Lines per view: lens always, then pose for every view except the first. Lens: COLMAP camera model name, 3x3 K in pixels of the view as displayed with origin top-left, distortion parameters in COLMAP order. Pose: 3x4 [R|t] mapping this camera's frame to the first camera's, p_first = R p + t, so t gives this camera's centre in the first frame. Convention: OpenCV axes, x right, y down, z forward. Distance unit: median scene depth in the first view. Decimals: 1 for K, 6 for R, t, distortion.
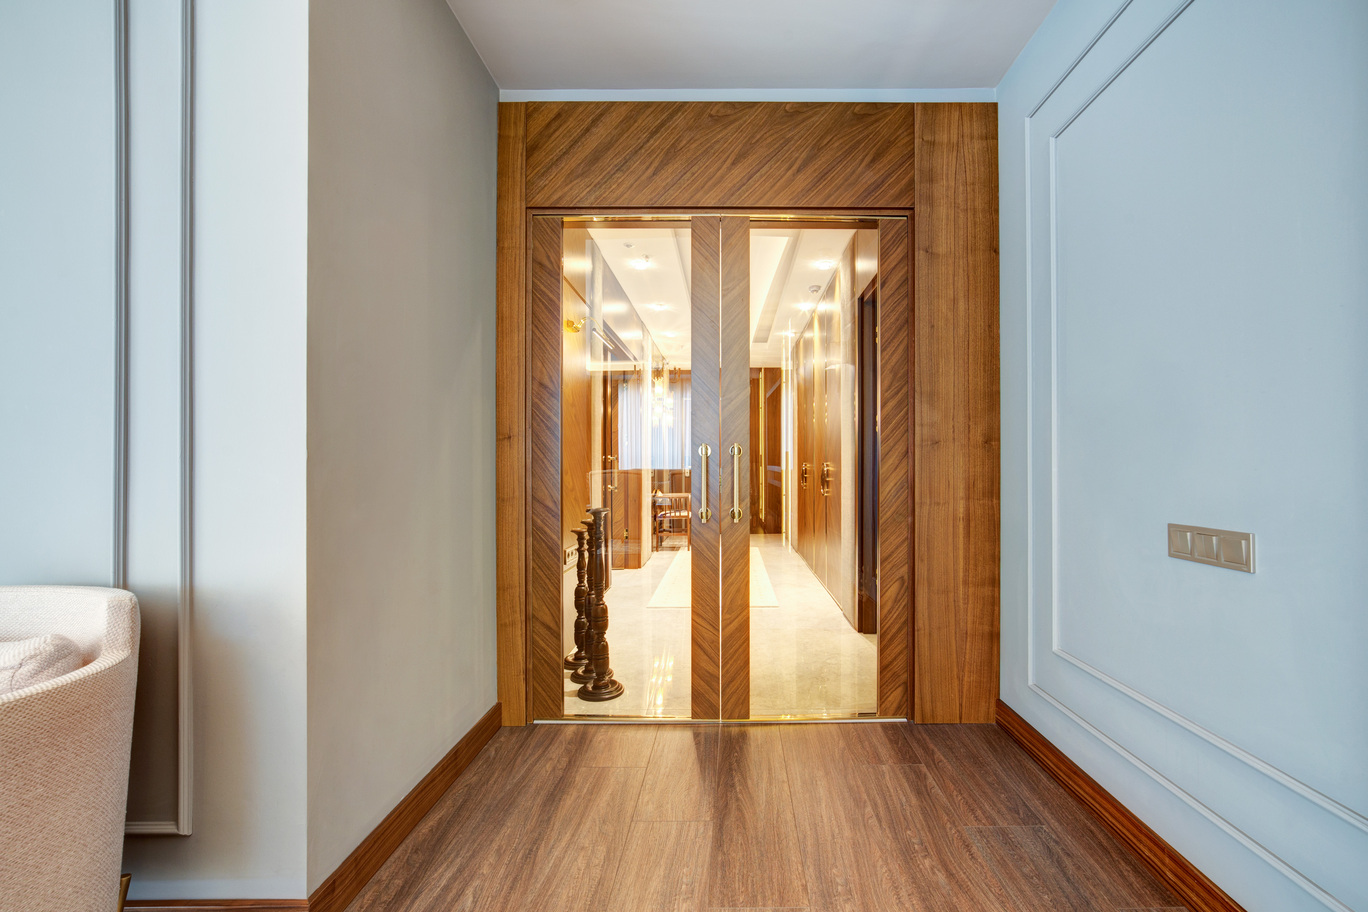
lens RADIAL K [[528.3, 0, 687.2], [0, 528.3, 457.4], [0, 0, 1]] dist [-0.013471, 0.007264]
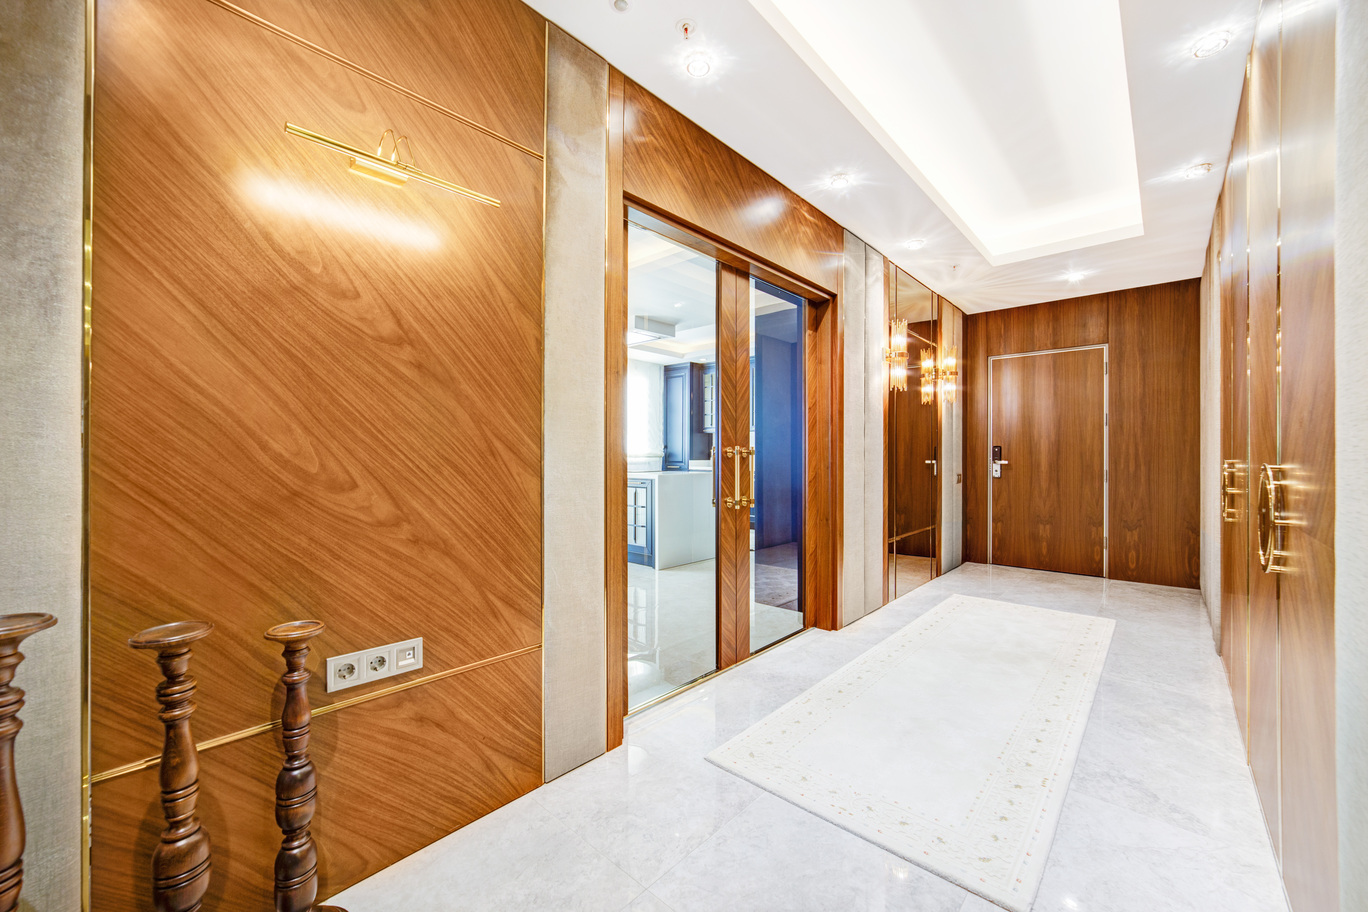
lens RADIAL K [[528.3, 0, 687.2], [0, 528.3, 457.4], [0, 0, 1]] dist [-0.013471, 0.007264]
pose [[0.798304, 0.001915, -0.602252, 0.126011], [0.005800, 0.999924, 0.010867, 0.001410], [0.602227, -0.012168, 0.798232, 0.400306]]
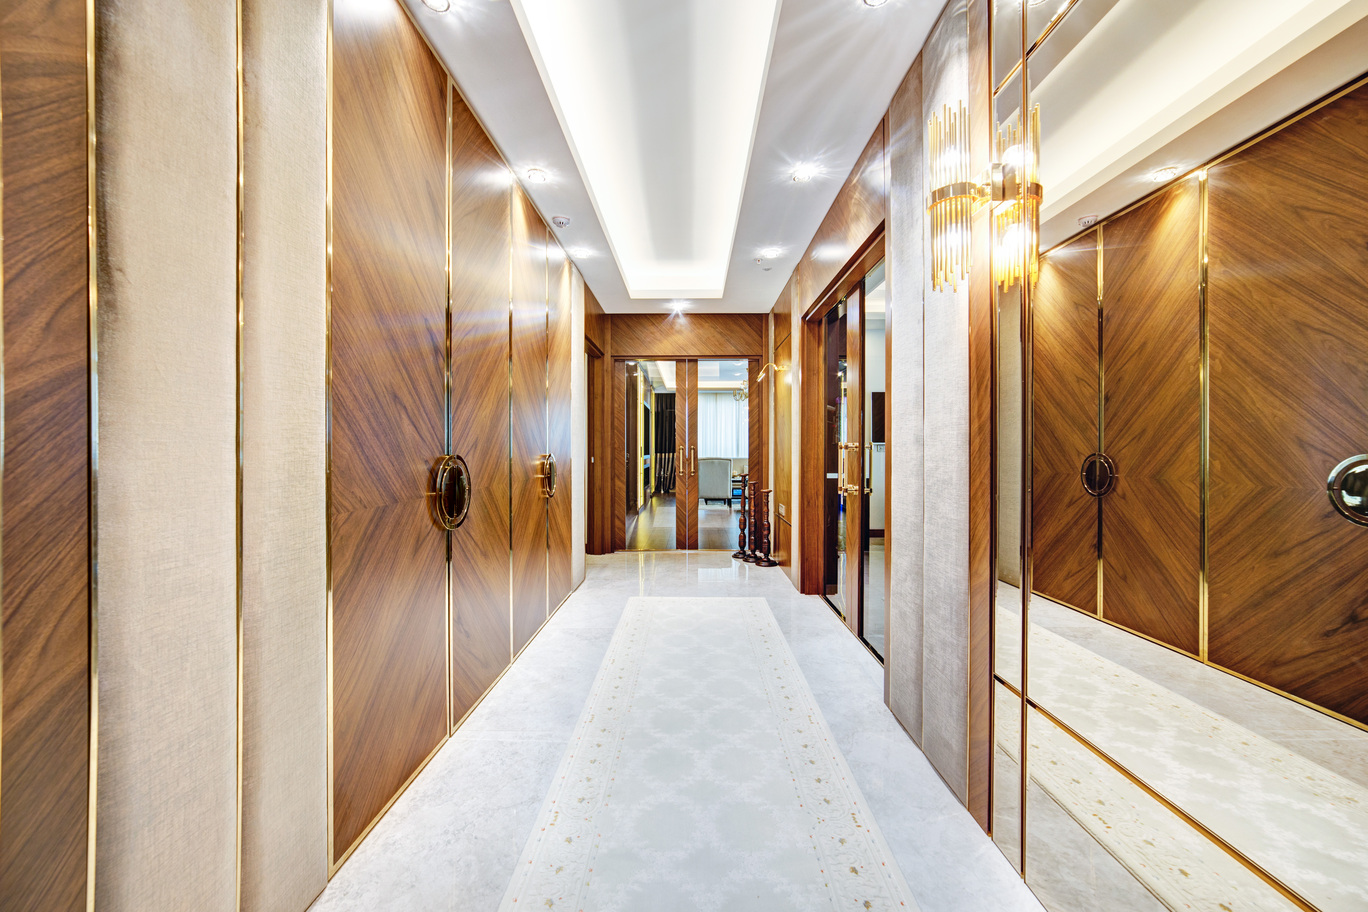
lens RADIAL K [[625.5, 0, 684.0], [0, 625.5, 456.0], [0, 0, 1]] dist [-0.000282, 0.000005]
pose [[-0.997986, -0.001293, -0.063426, 0.091707], [-0.001127, 0.999996, -0.002653, 0.012864], [0.063429, -0.002576, -0.997983, 1.392834]]
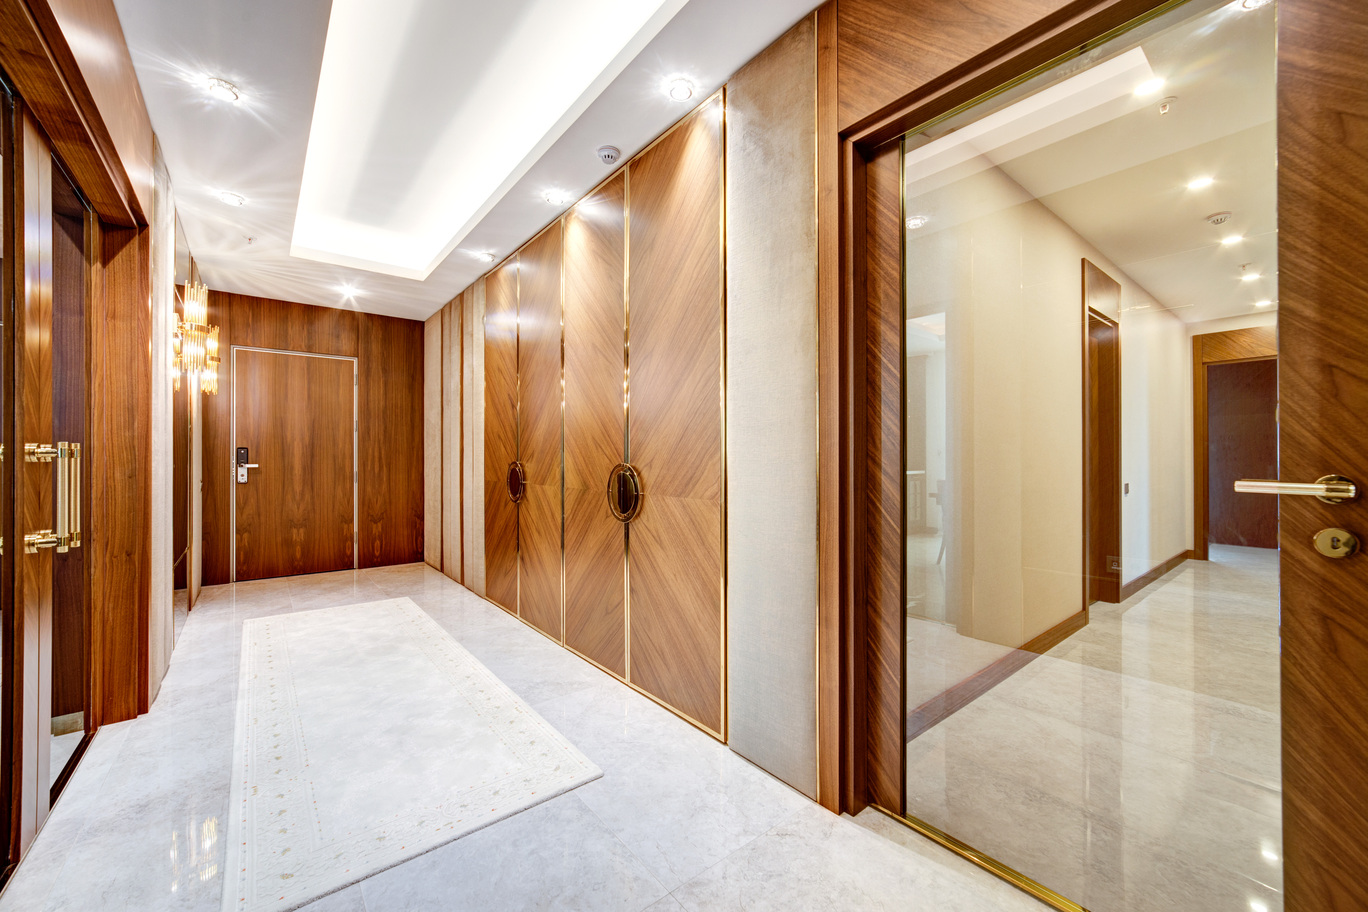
lens RADIAL K [[528.3, 0, 687.2], [0, 528.3, 457.4], [0, 0, 1]] dist [-0.013471, 0.007264]
pose [[0.728805, 0.001196, 0.684721, -0.060757], [-0.006510, 0.999965, 0.005183, 0.001104], [-0.684691, -0.008235, 0.728787, 0.391988]]
